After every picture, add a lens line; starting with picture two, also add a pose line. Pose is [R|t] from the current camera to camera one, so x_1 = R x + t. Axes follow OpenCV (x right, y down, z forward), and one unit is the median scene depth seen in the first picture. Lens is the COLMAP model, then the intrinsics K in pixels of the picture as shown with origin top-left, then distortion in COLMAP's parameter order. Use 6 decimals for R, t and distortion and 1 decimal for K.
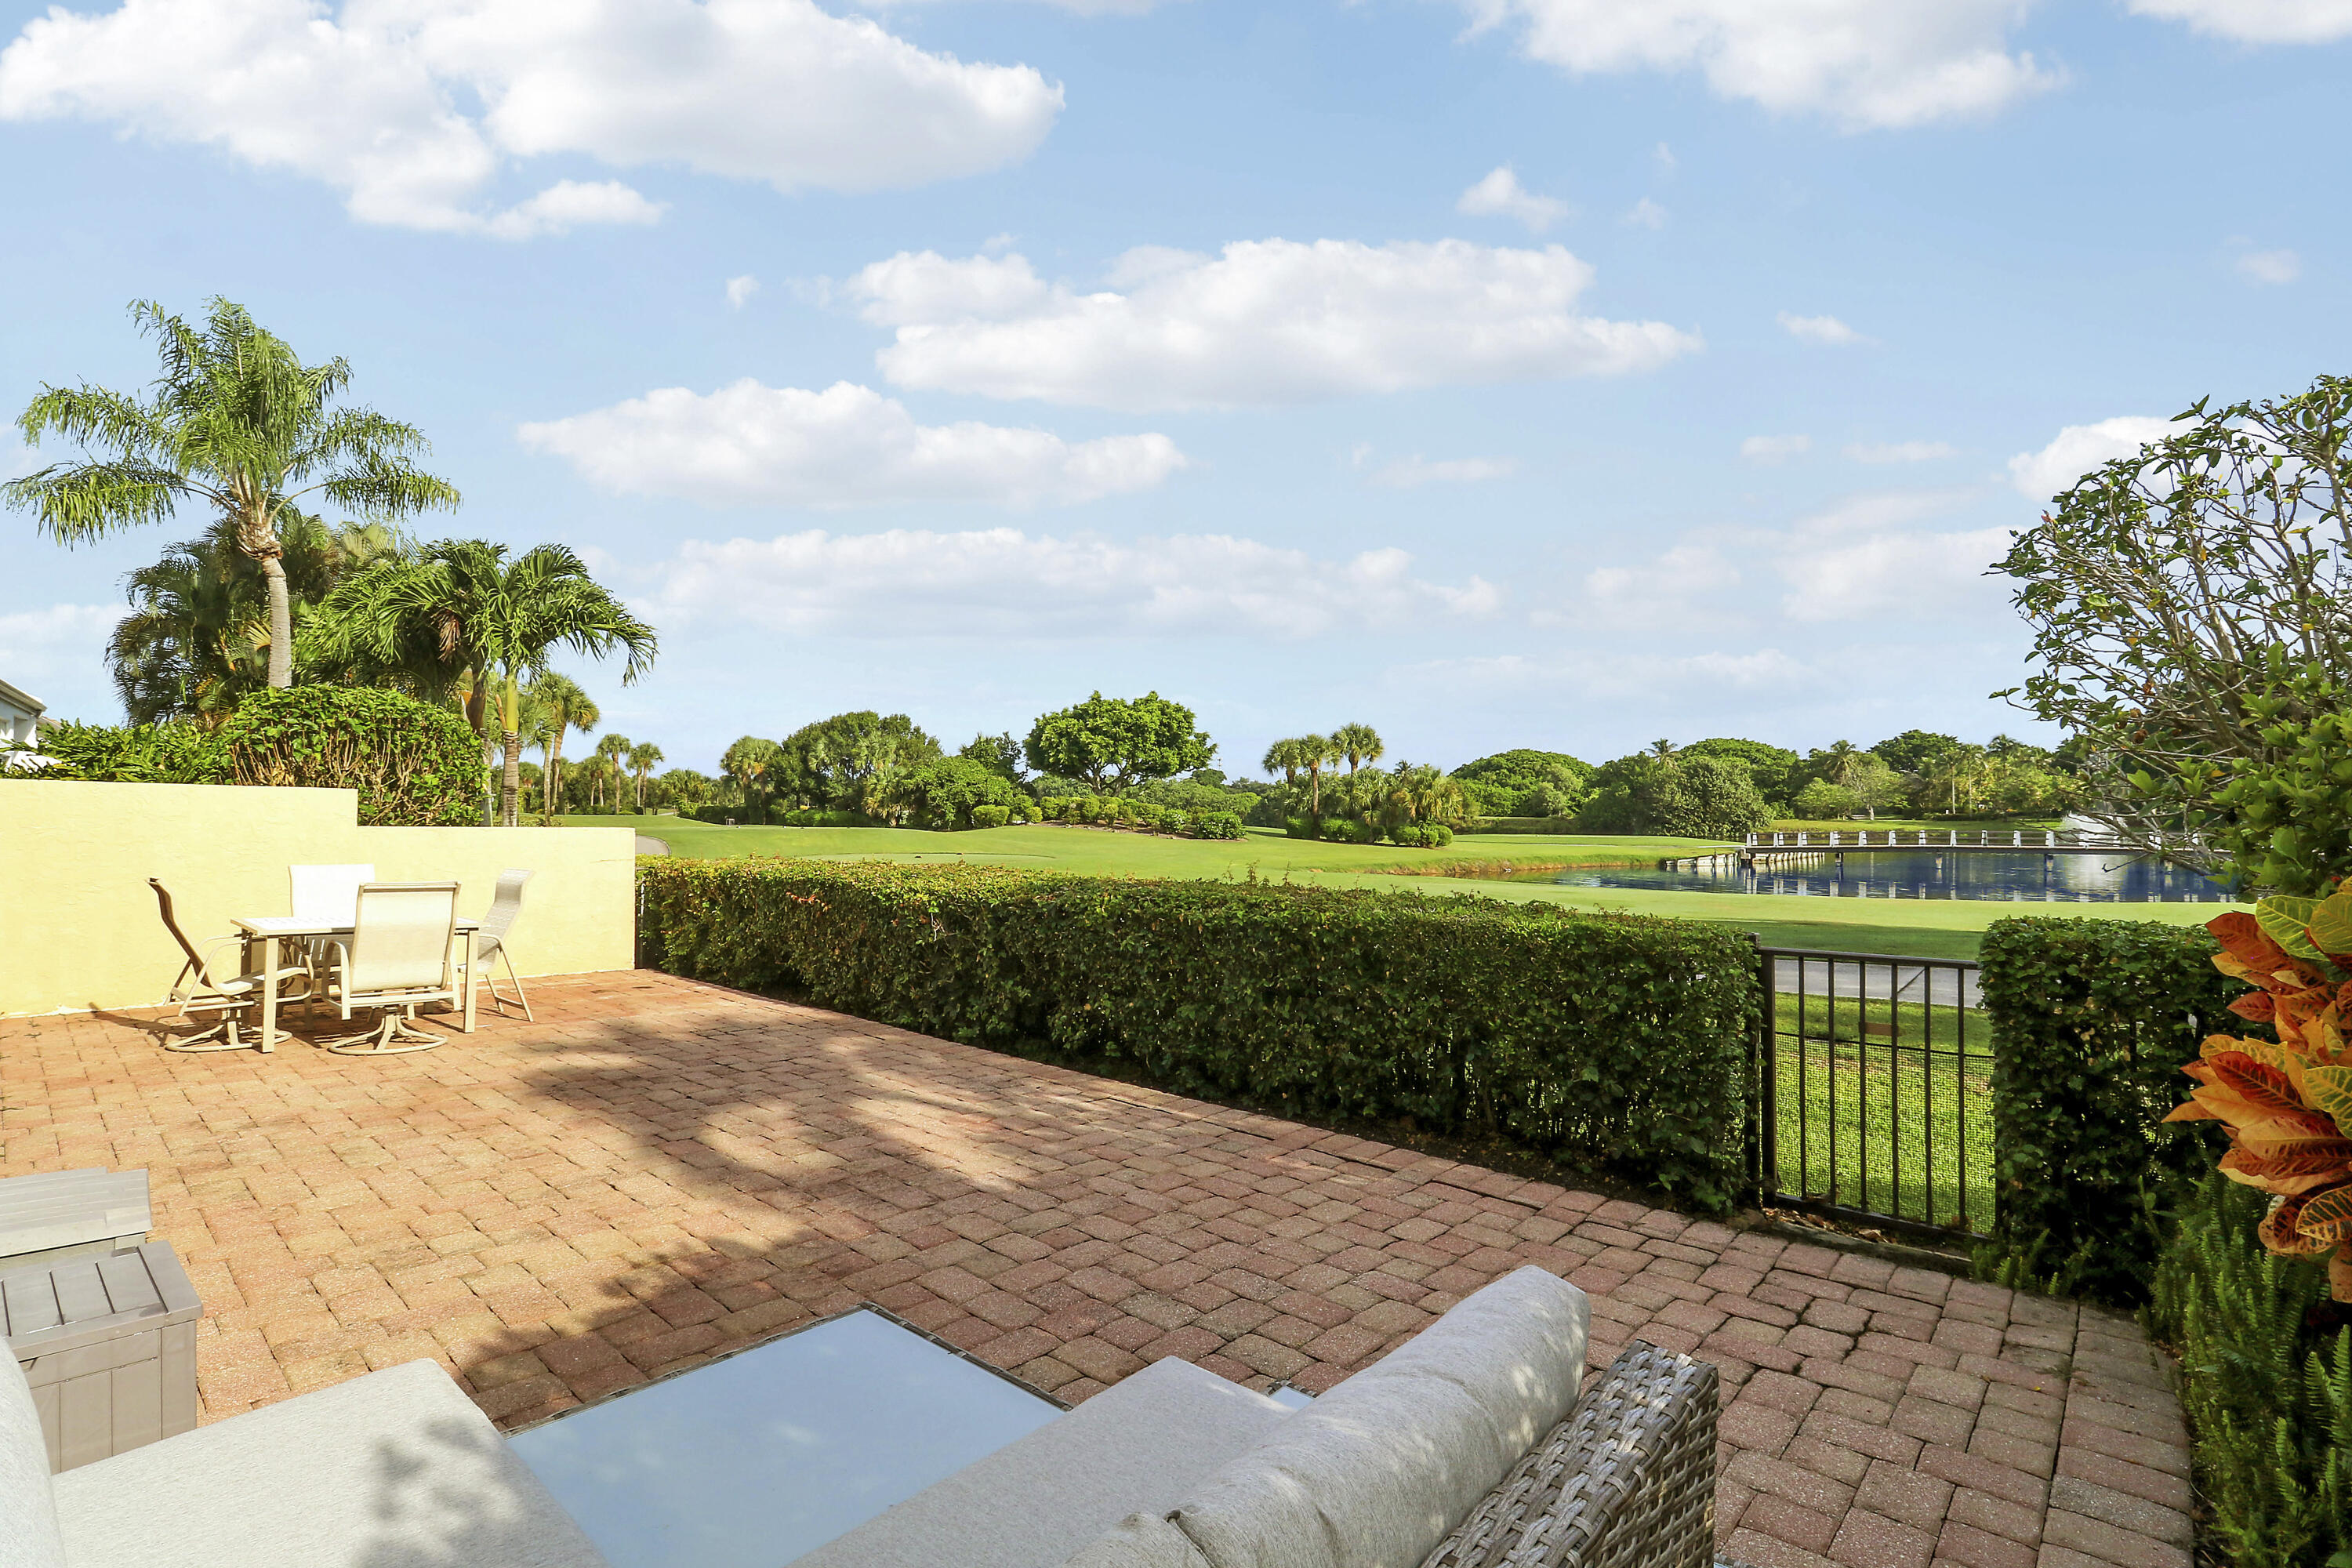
lens RADIAL K [[1101.1, 0, 1189.4], [0, 1101.1, 789.0], [0, 0, 1]] dist [-0.009872, -0.003064]
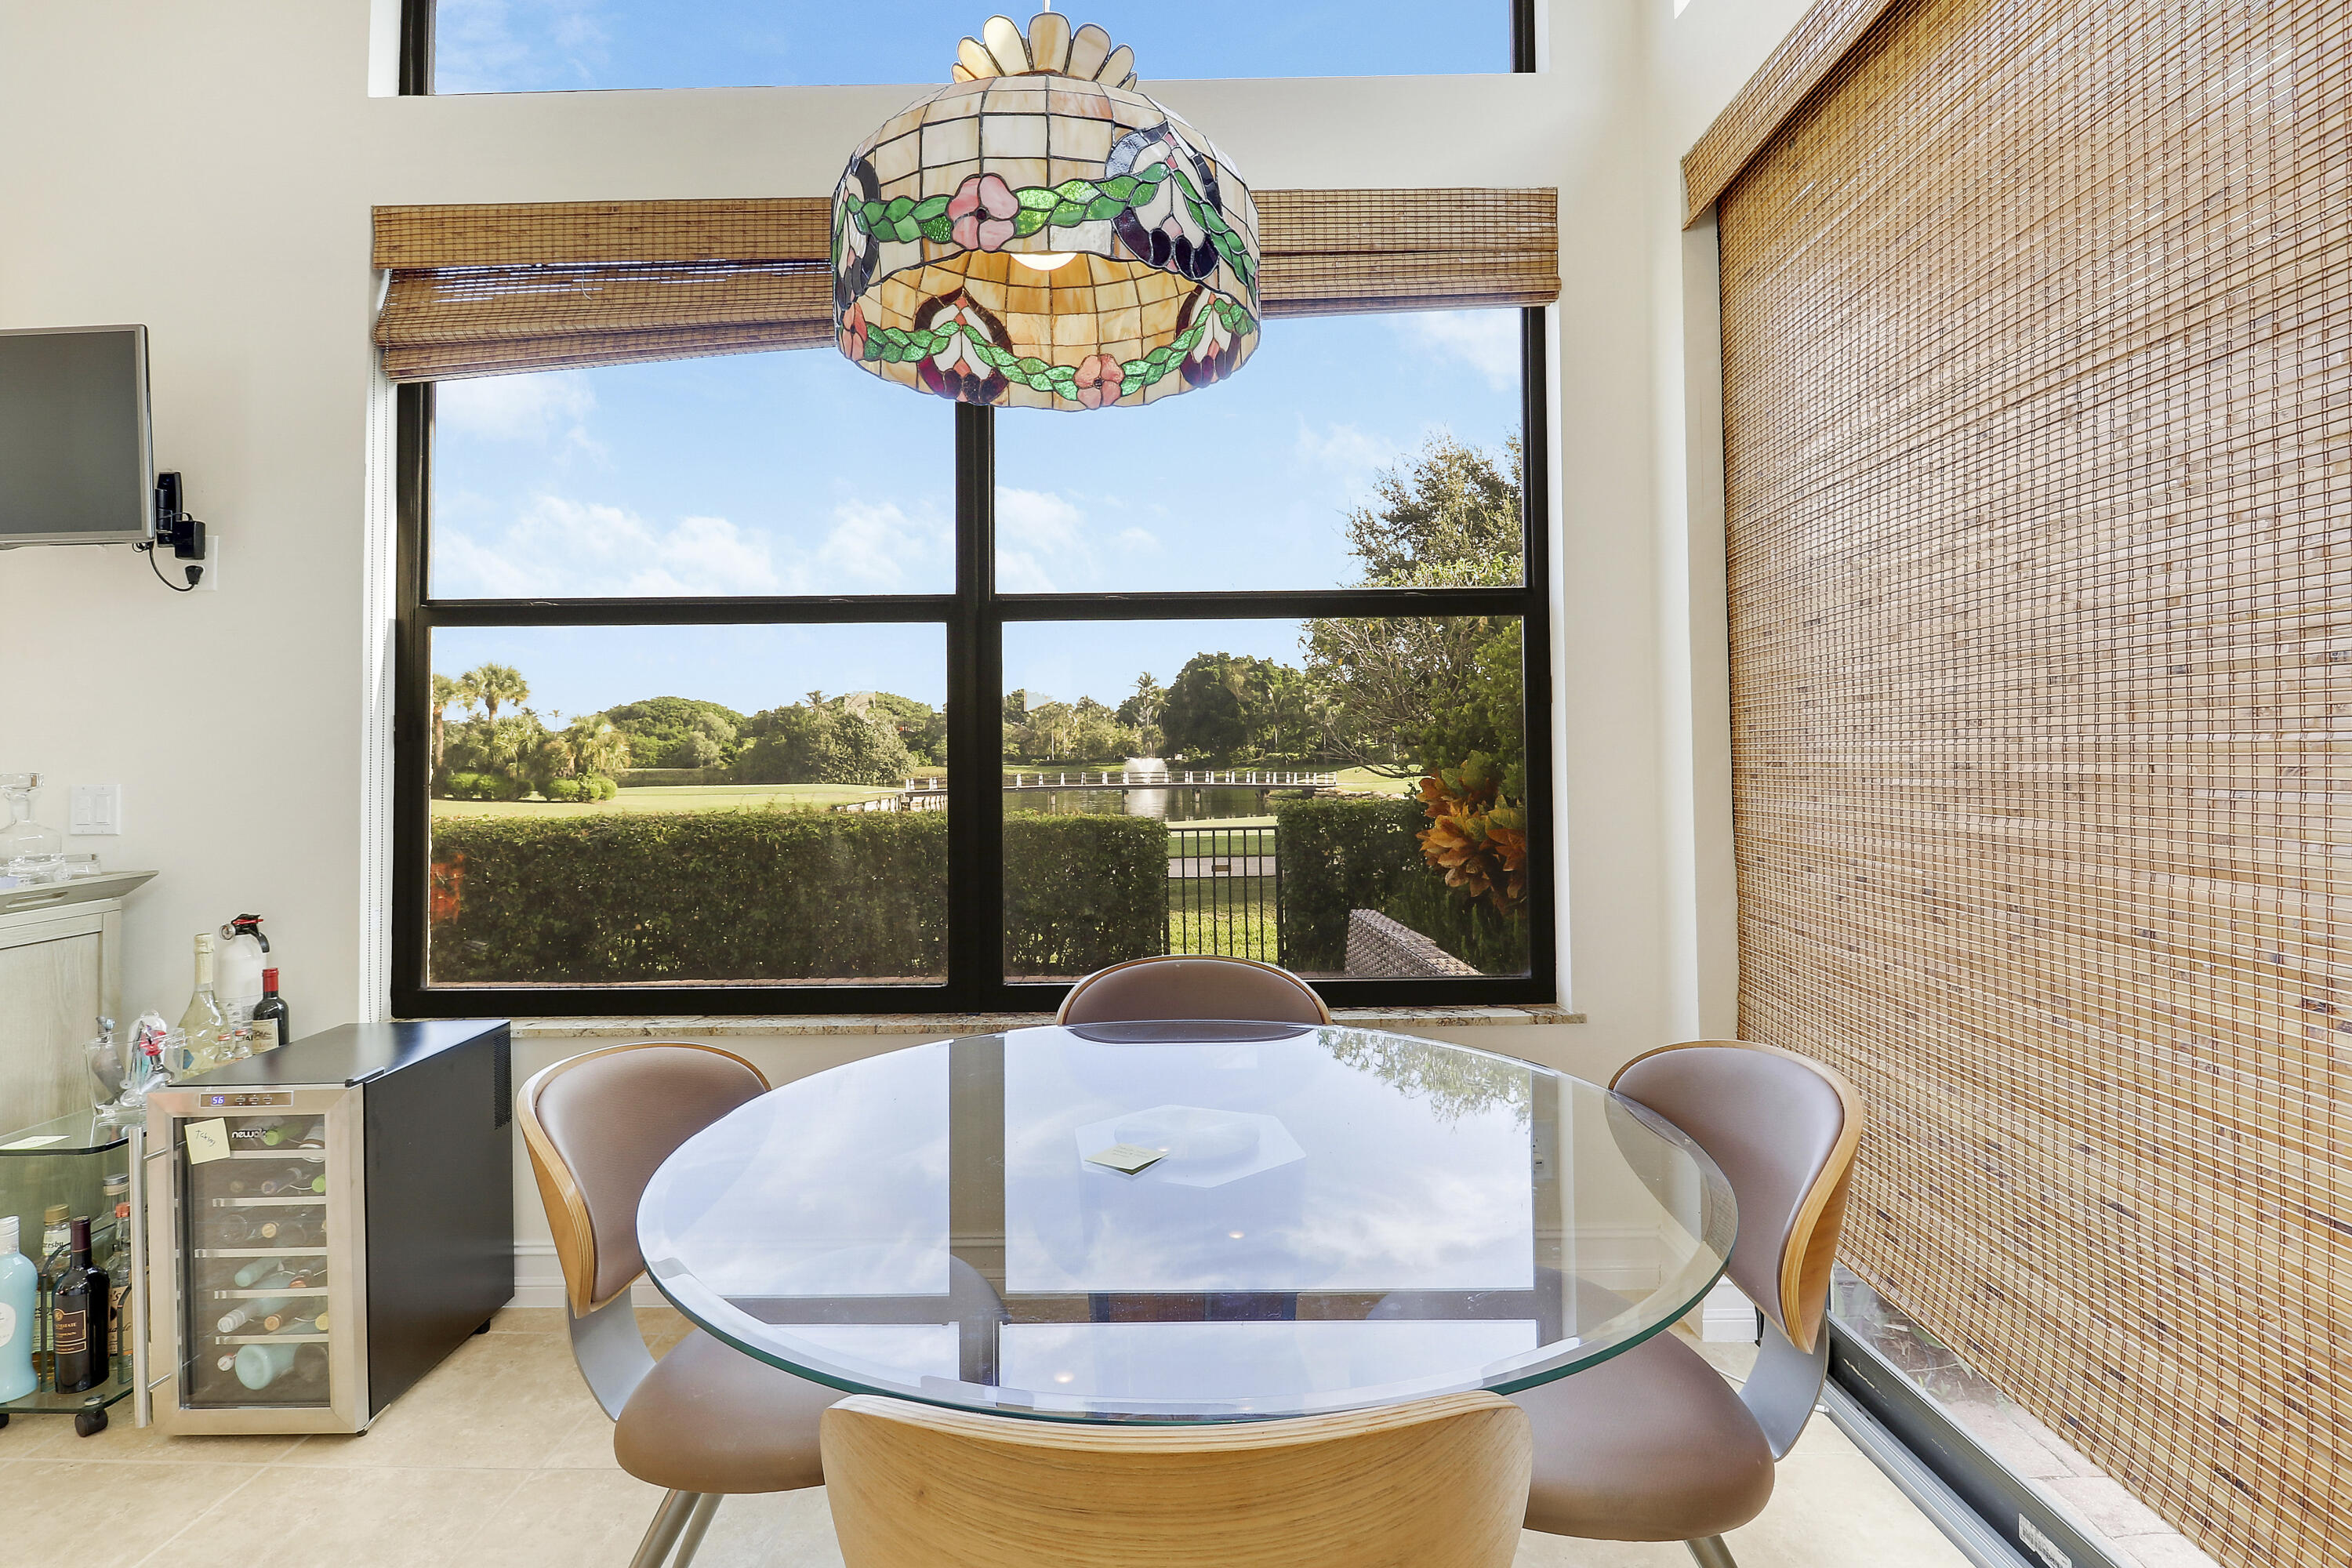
lens RADIAL K [[1127.7, 0, 1190.1], [0, 1127.7, 726.7], [0, 0, 1]] dist [-0.006186, -0.008341]
pose [[0.737769, 0.008451, 0.675000, -0.041970], [-0.001015, 0.999934, -0.011410, 0.000606], [-0.675052, 0.007733, 0.737730, -0.020721]]
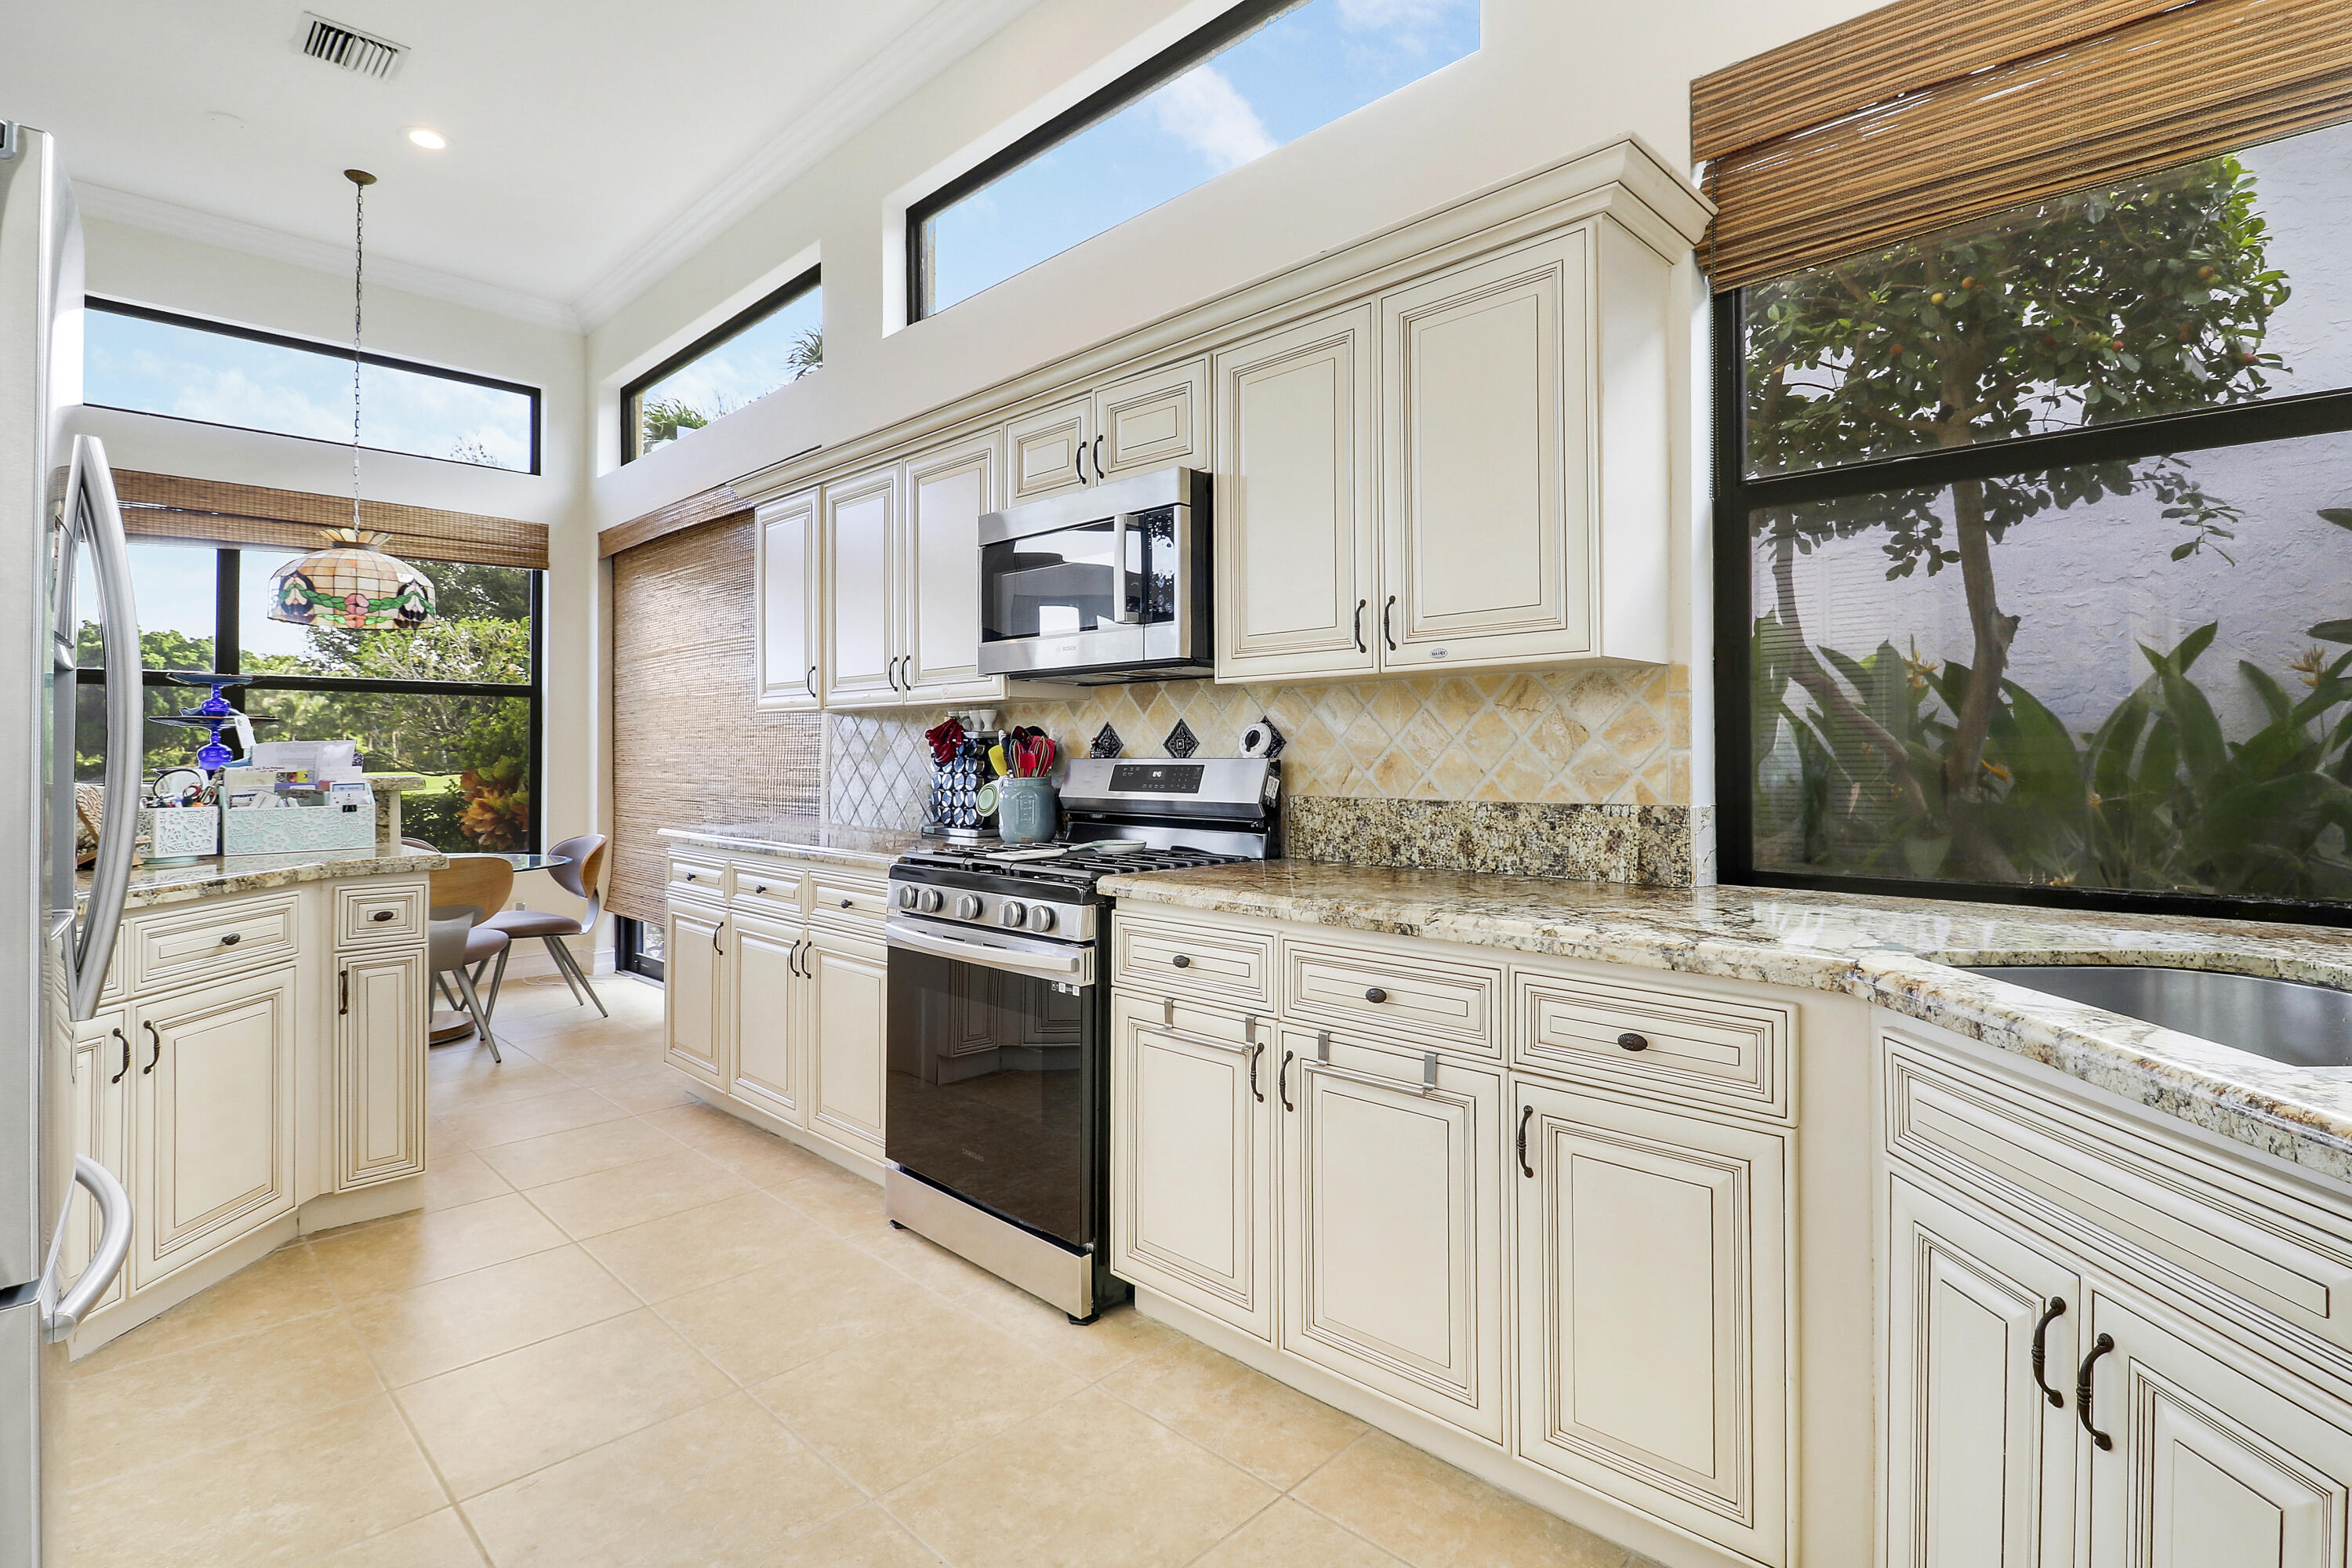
lens RADIAL K [[1149.0, 0, 1192.5], [0, 1149.0, 743.4], [0, 0, 1]] dist [-0.015448, -0.000485]
pose [[0.037960, 0.011904, 0.999208, -0.094062], [-0.016204, 0.999805, -0.011296, 0.000186], [-0.999148, -0.015762, 0.038145, -0.054748]]
